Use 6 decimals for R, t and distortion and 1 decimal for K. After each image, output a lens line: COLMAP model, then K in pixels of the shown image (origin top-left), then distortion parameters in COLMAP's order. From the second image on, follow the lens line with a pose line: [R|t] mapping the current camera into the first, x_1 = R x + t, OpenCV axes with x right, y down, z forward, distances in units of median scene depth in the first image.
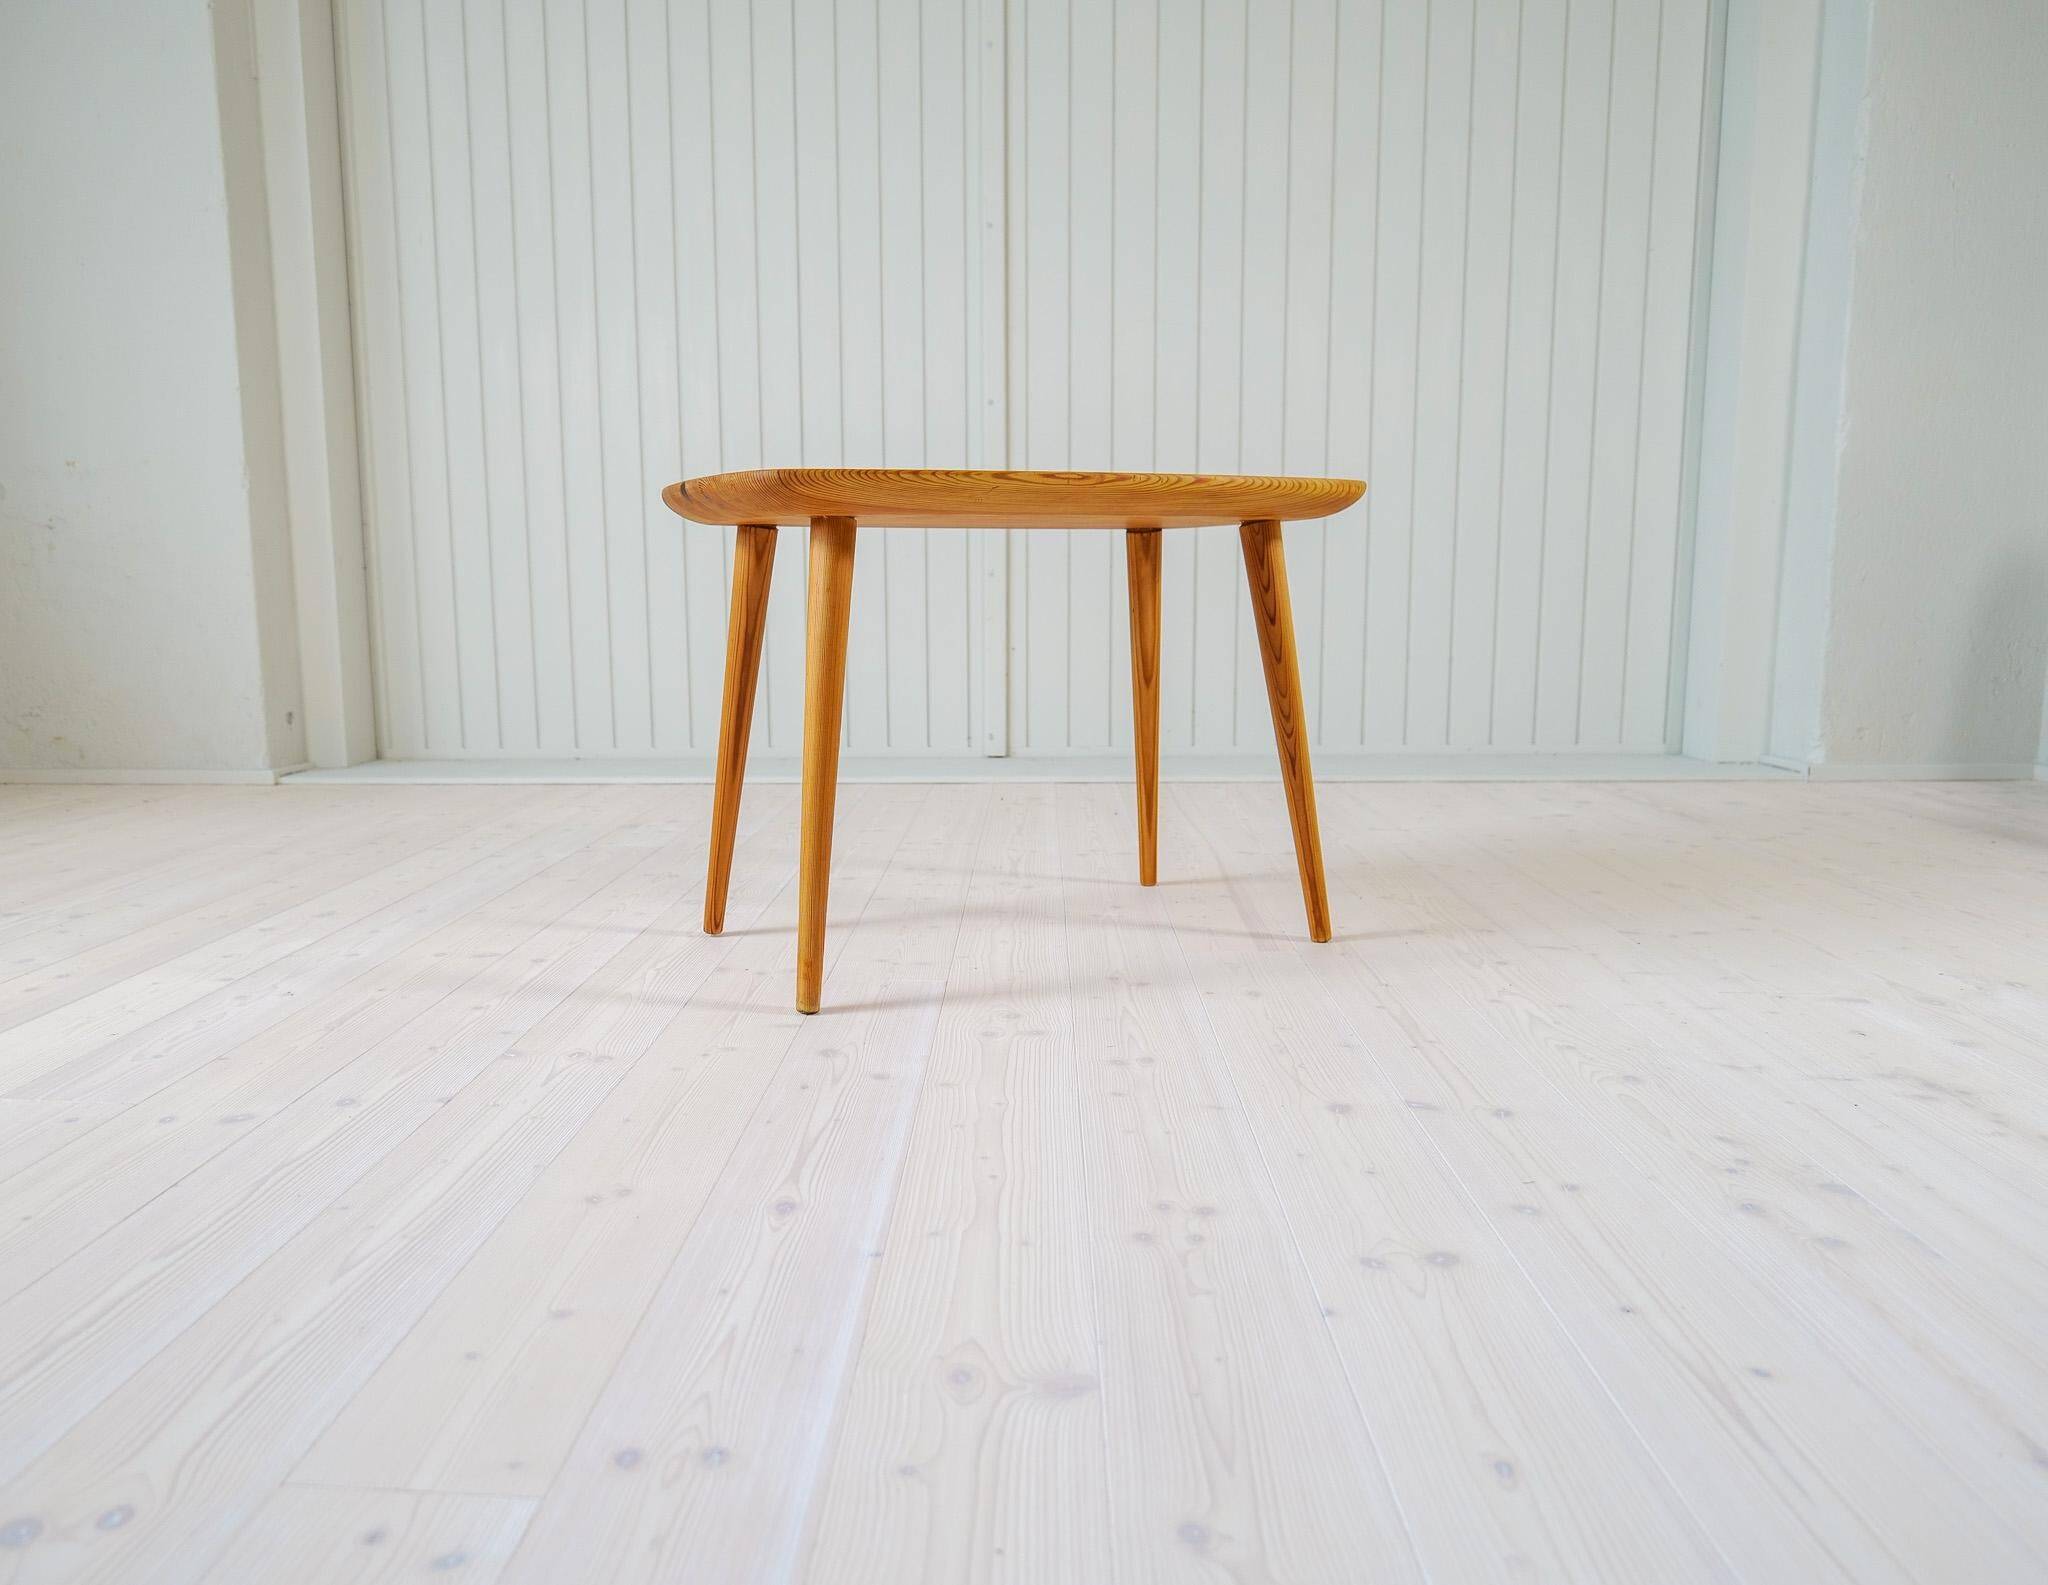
lens RADIAL K [[1464.6, 0, 877.8], [0, 1464.6, 809.9], [0, 0, 1]] dist [-0.033638, 0.004506]
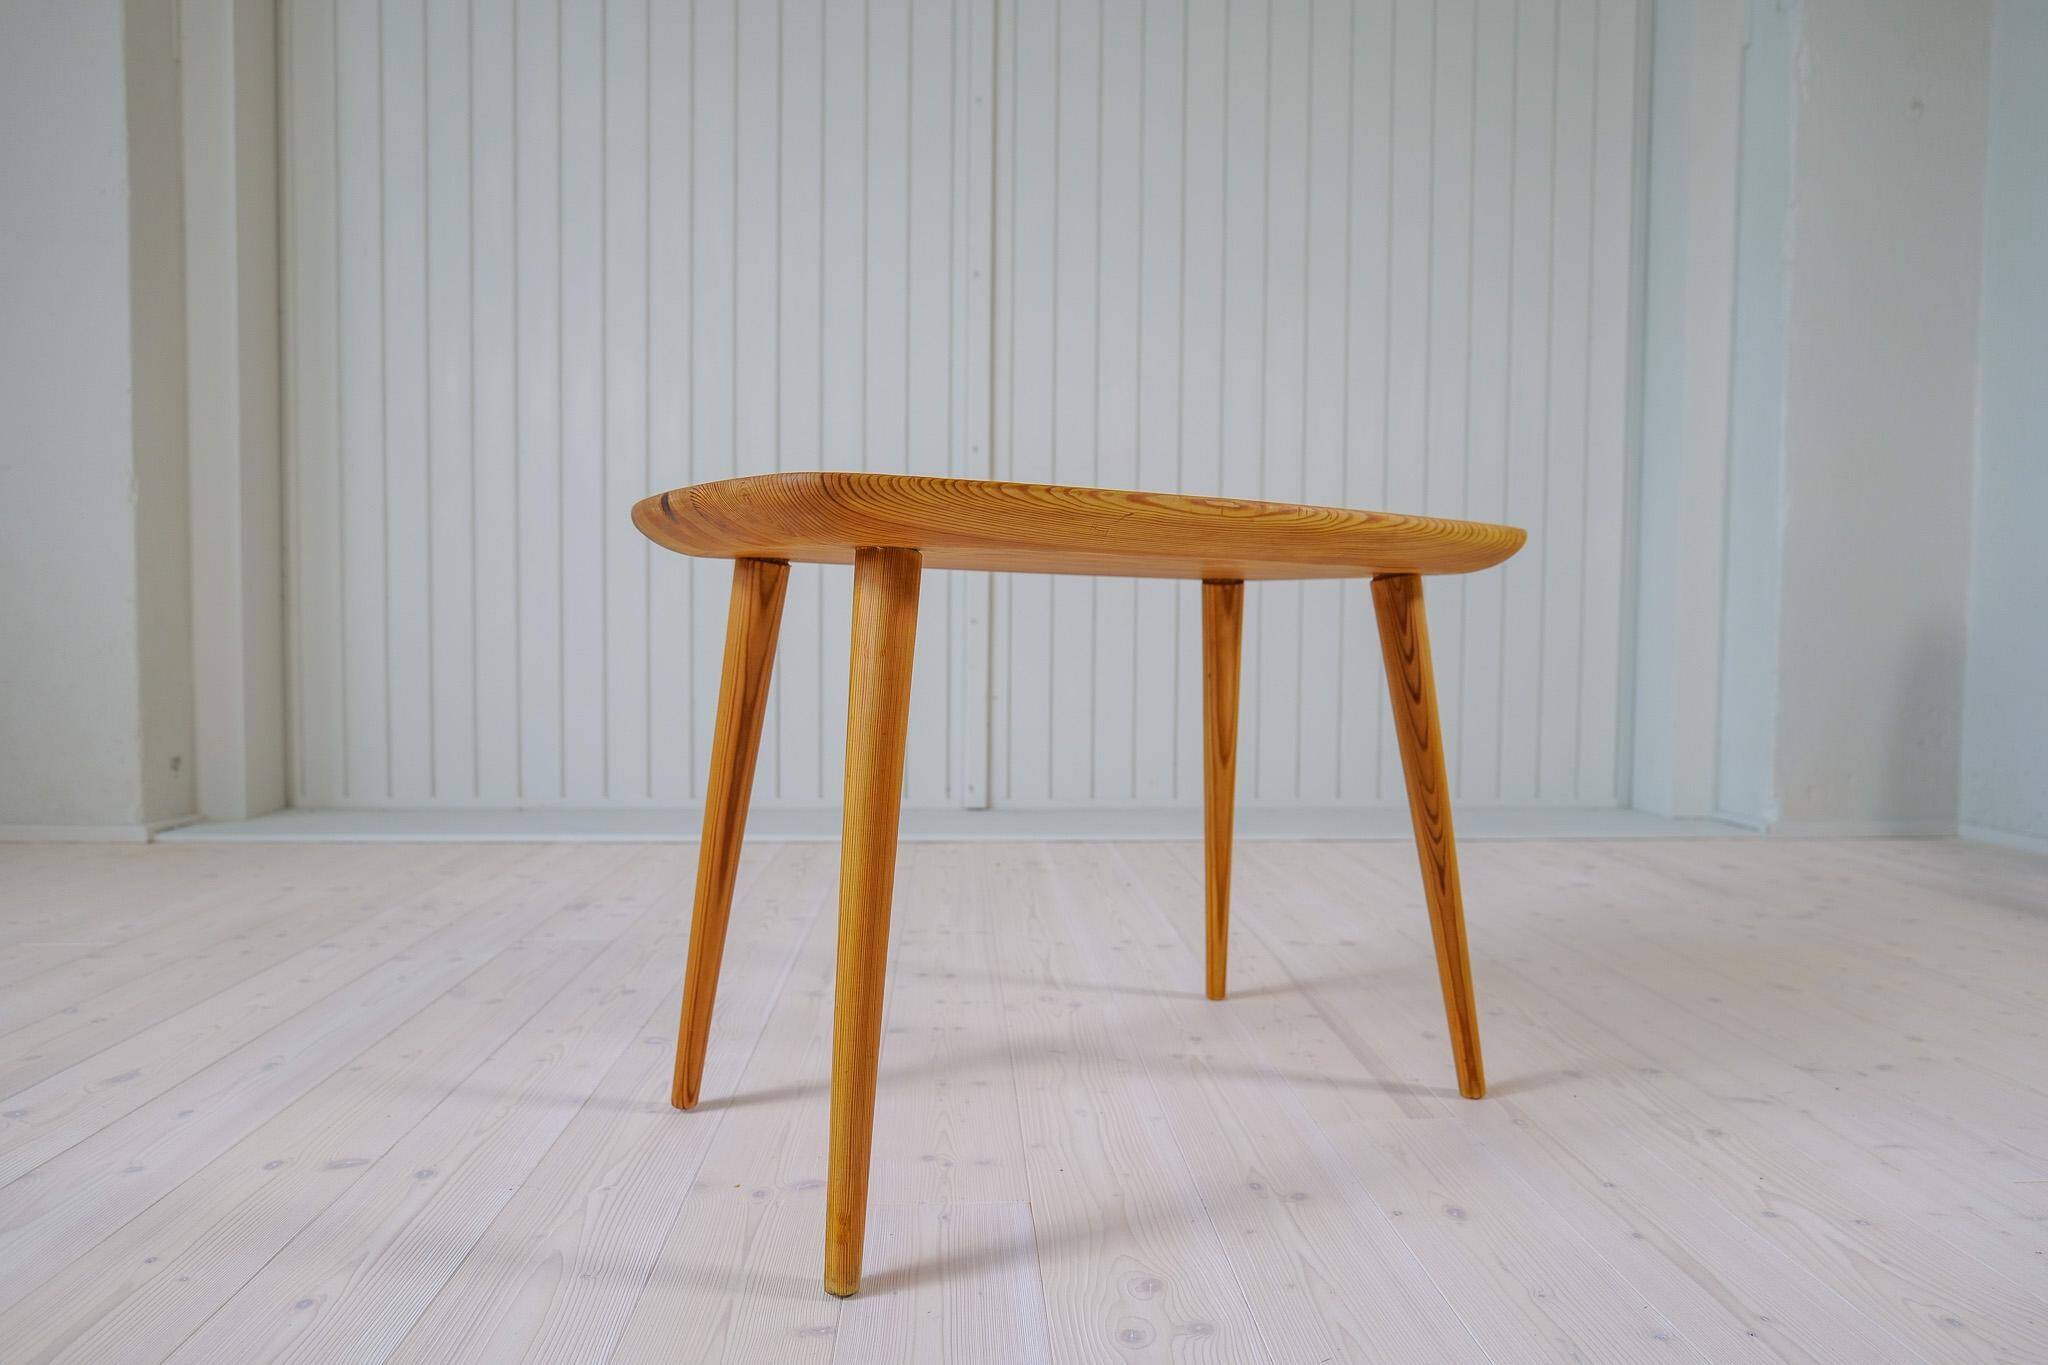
lens RADIAL K [[1228.6, 0, 1024.0], [0, 1228.6, 682.5], [0, 0, 1]] dist [-0.032716, 0.014086]
pose [[0.984408, 0.017120, 0.175065, -0.059397], [0.001286, 0.994526, -0.104486, -0.066608], [-0.175896, 0.103082, 0.978997, 0.370587]]
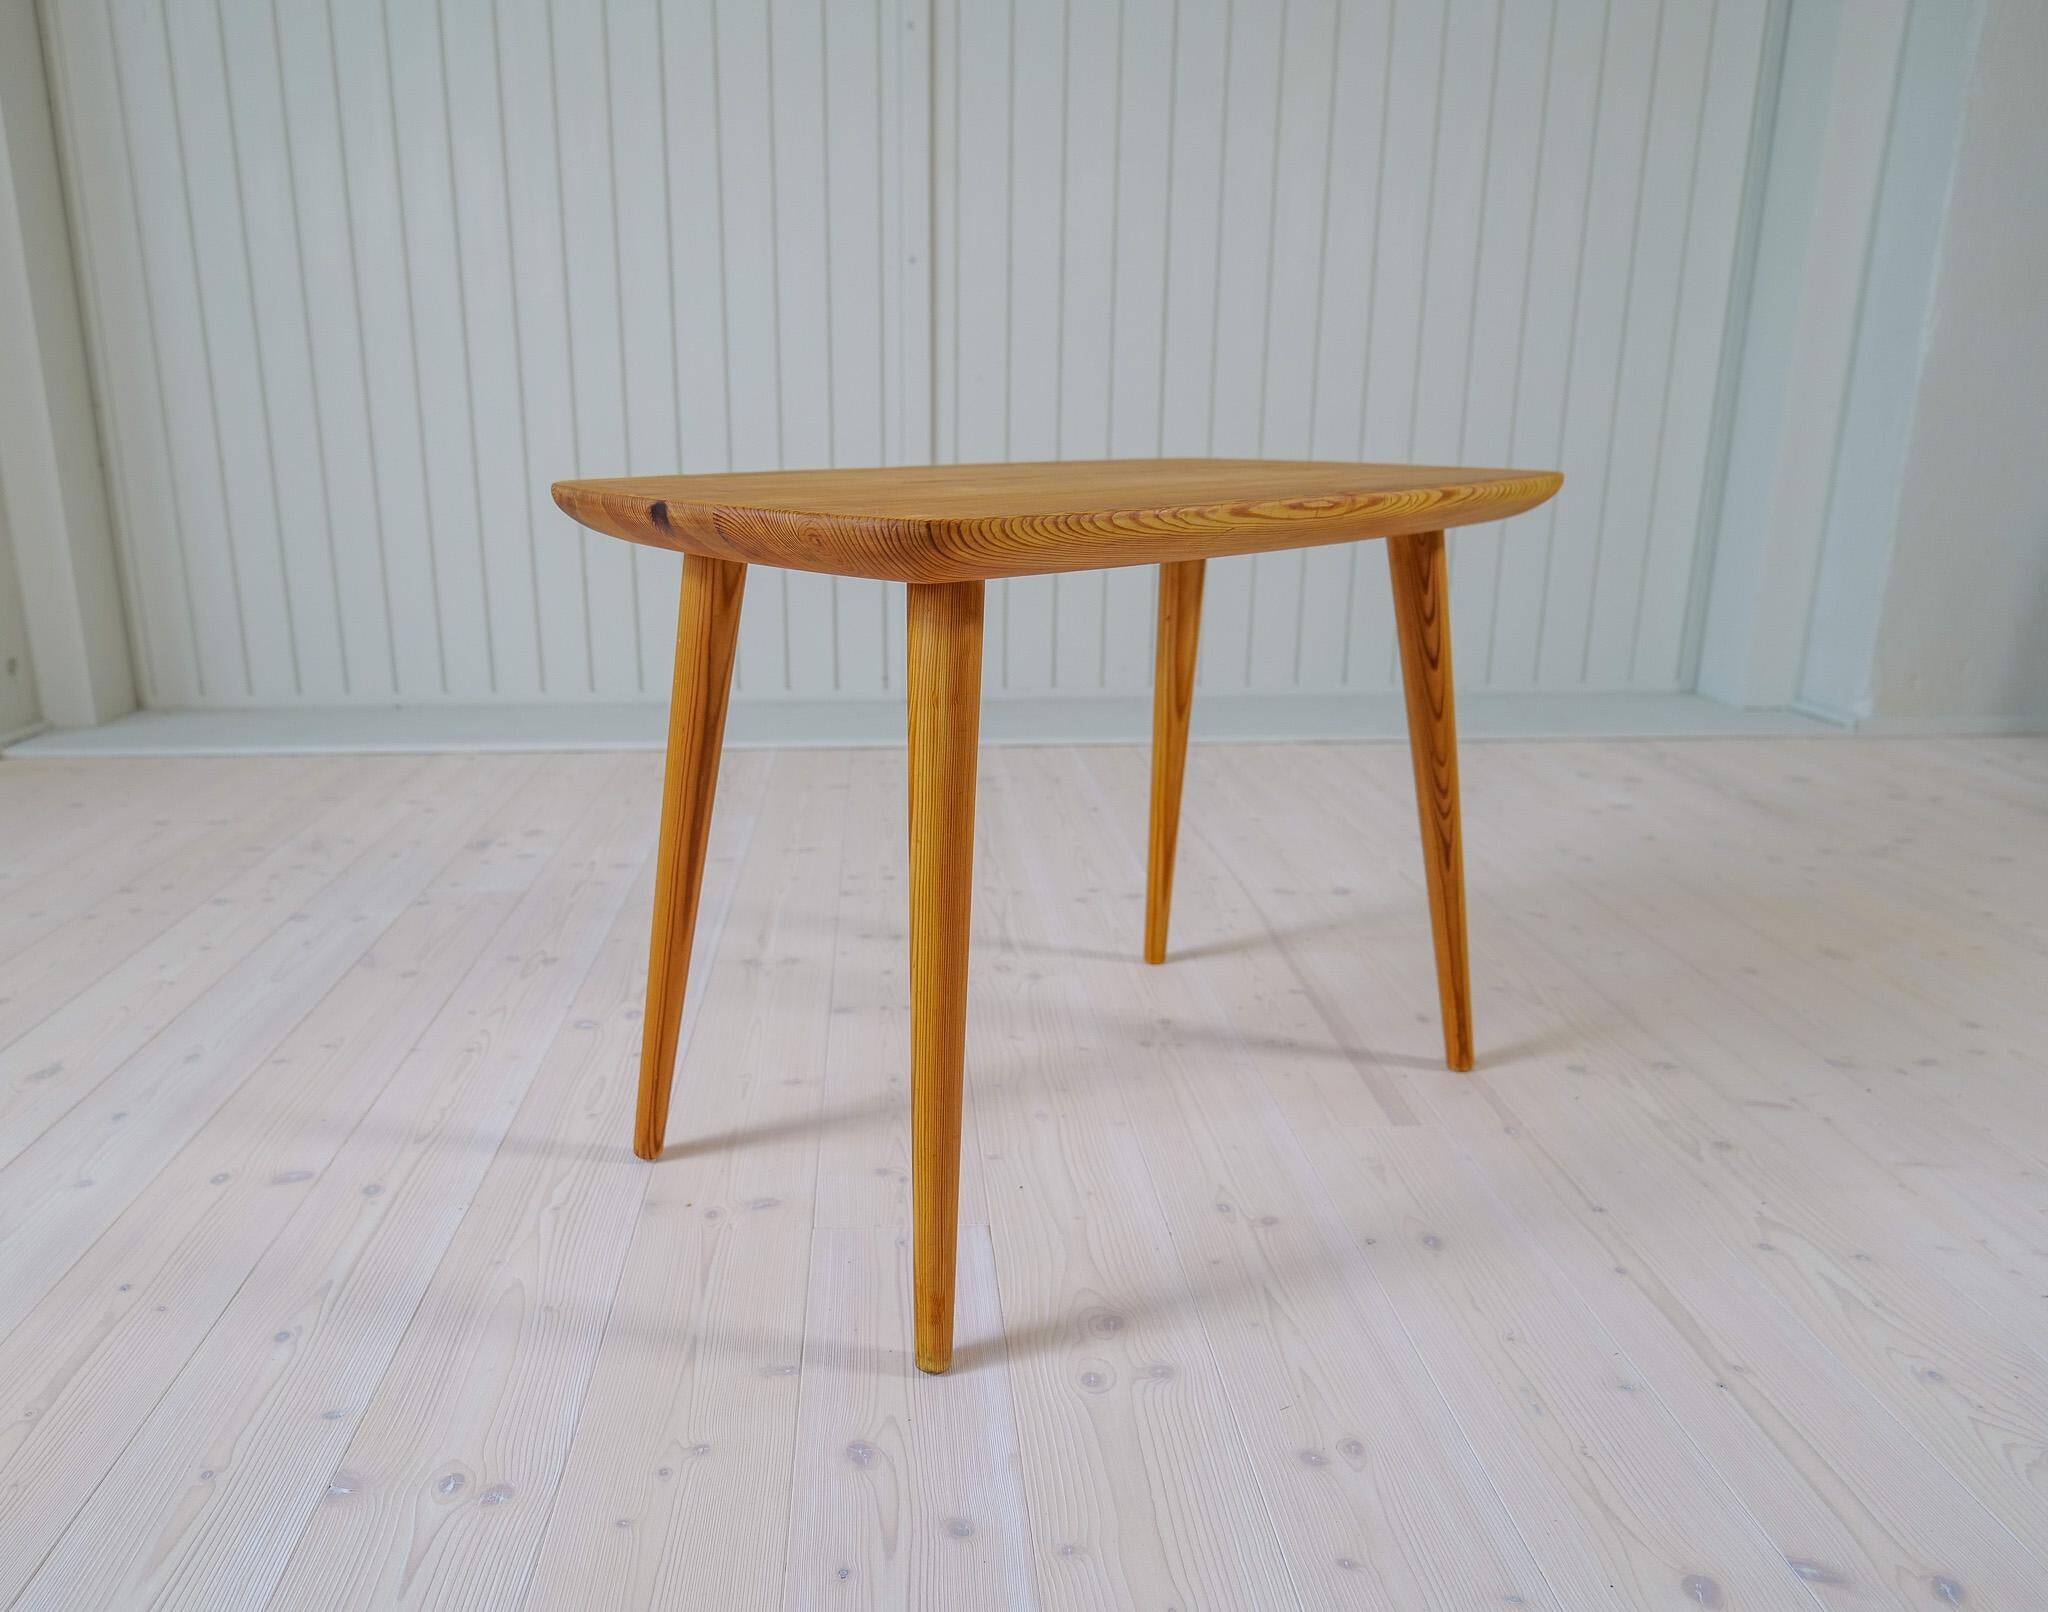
lens RADIAL K [[1471.9, 0, 899.7], [0, 1471.9, 813.7], [0, 0, 1]] dist [-0.041084, 0.024014]
pose [[0.991466, -0.028179, 0.127283, -0.071924], [0.011569, 0.991525, 0.129402, -0.154108], [-0.129851, -0.126825, 0.983389, 0.328800]]
